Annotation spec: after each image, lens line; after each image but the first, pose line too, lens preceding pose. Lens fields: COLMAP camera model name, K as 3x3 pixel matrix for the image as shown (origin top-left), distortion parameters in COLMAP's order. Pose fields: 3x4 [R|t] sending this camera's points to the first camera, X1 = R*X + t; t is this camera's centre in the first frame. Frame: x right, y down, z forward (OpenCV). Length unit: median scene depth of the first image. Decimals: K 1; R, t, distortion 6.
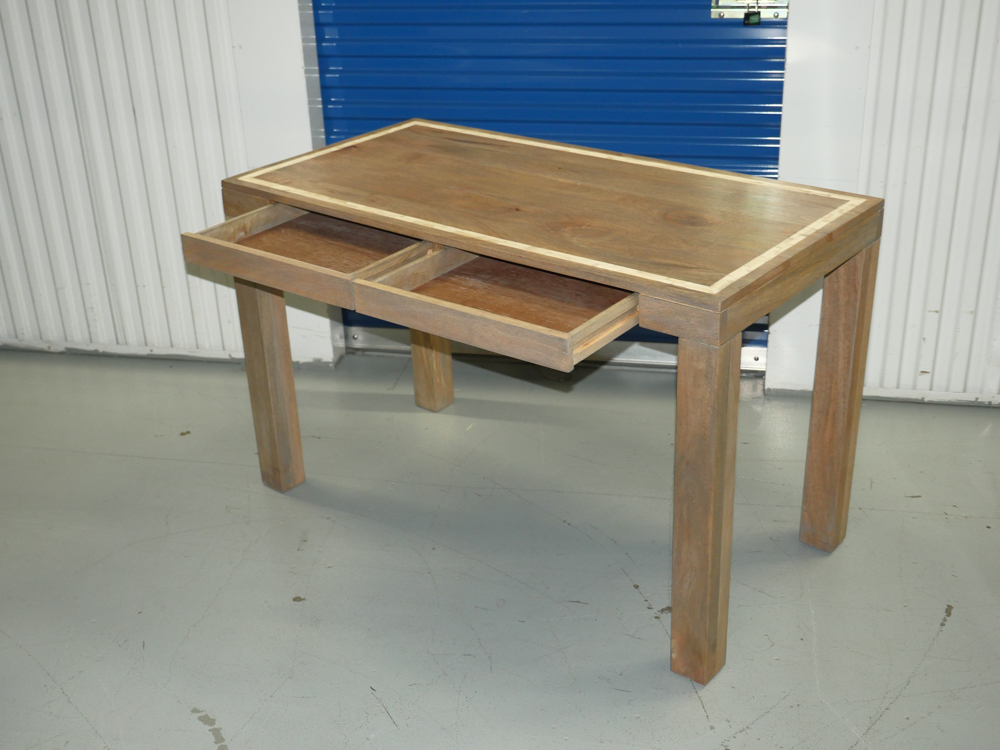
lens RADIAL K [[1229.7, 0, 502.7], [0, 1229.7, 377.8], [0, 0, 1]] dist [-0.013024, 0.000000]
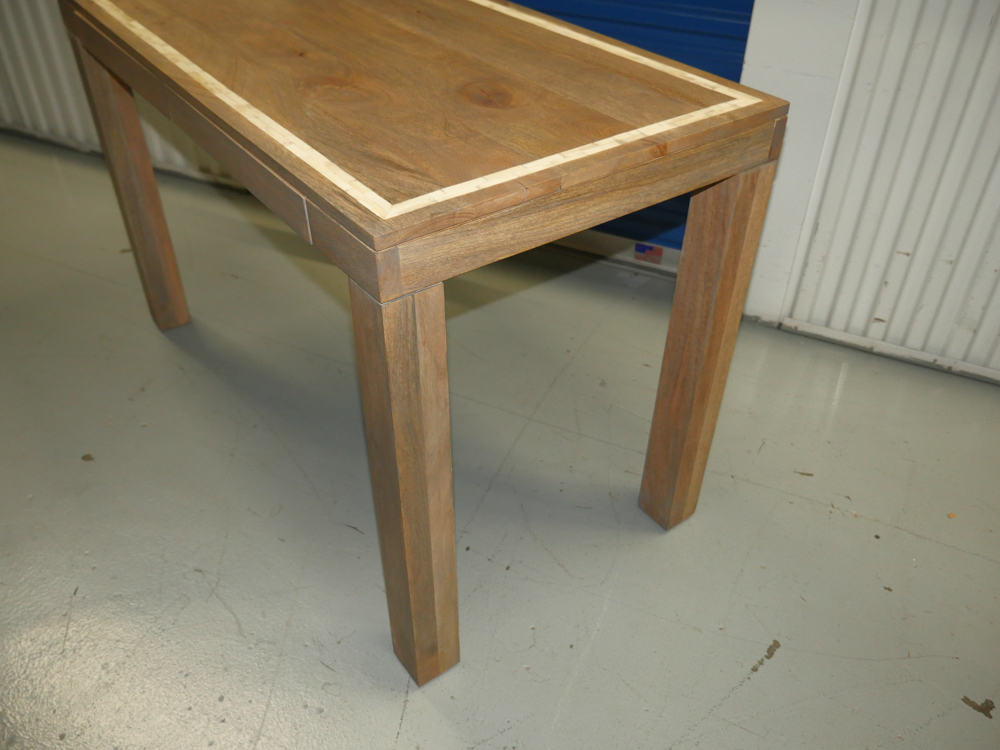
lens RADIAL K [[849.0, 0, 497.5], [0, 849.0, 375.1], [0, 0, 1]] dist [-0.007245, -0.001774]
pose [[0.965793, 0.189063, -0.177482, 0.253634], [-0.148264, 0.964115, 0.220227, -0.075950], [0.212750, -0.186379, 0.959166, 0.465230]]
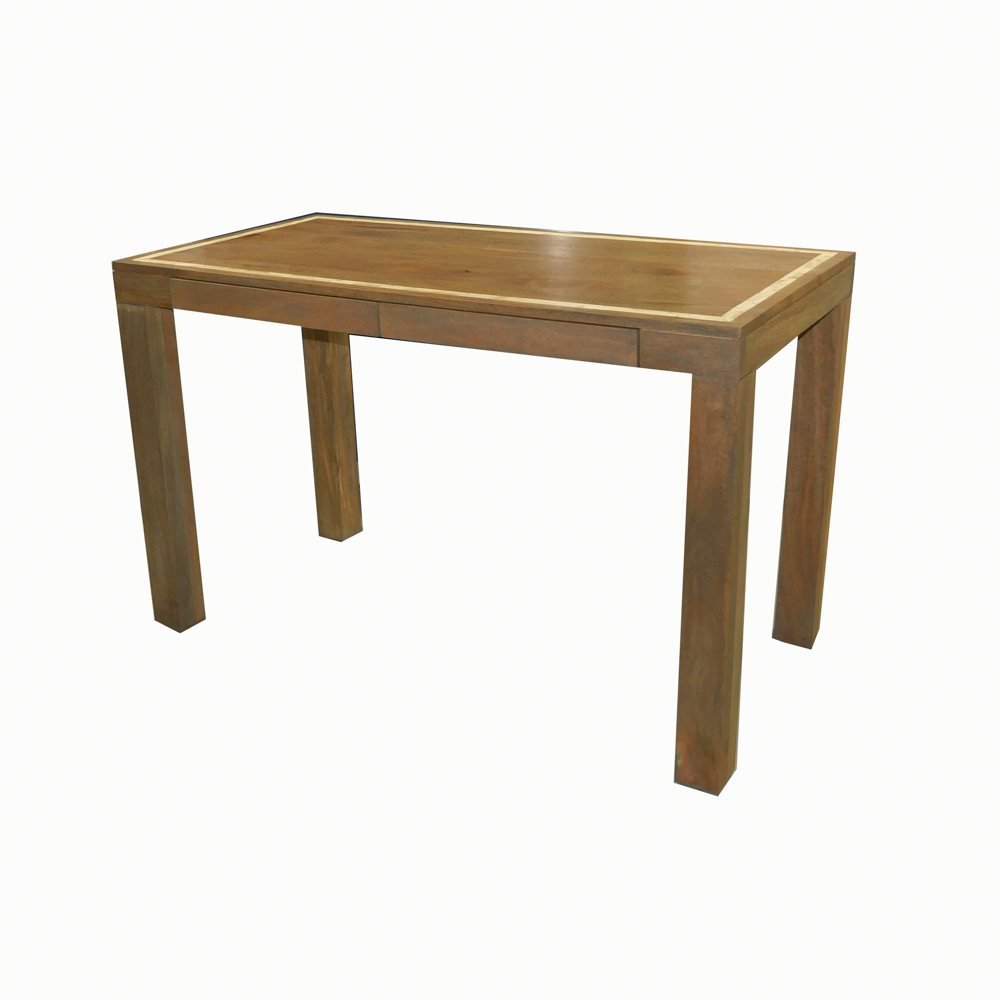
lens RADIAL K [[1209.0, 0, 494.6], [0, 1209.0, 444.4], [0, 0, 1]] dist [-0.017060, 0.000000]
pose [[0.986612, -0.036240, 0.159010, -0.109544], [0.055627, 0.991309, -0.119215, 0.091139], [-0.153308, 0.126464, 0.980053, 0.144520]]
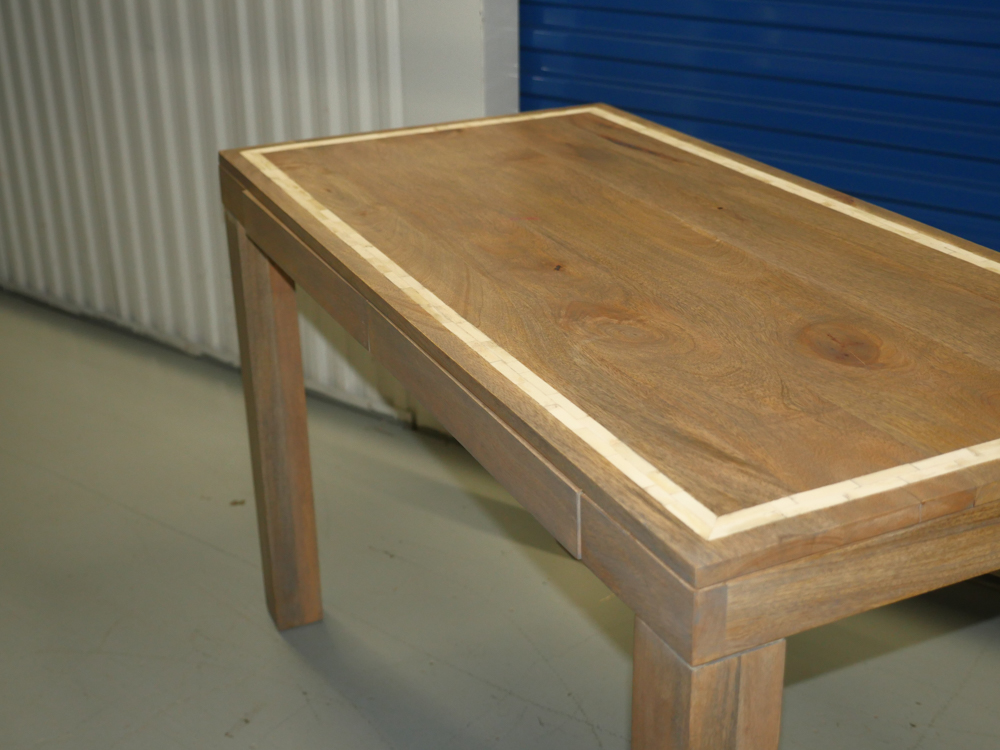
lens RADIAL K [[1332.2, 0, 498.2], [0, 1332.2, 372.1], [0, 0, 1]] dist [-0.016633, 0.000000]
pose [[0.900298, 0.191567, -0.390853, 0.216958], [-0.202612, 0.979170, 0.013216, -0.091621], [0.385243, 0.067294, 0.920358, 0.443257]]
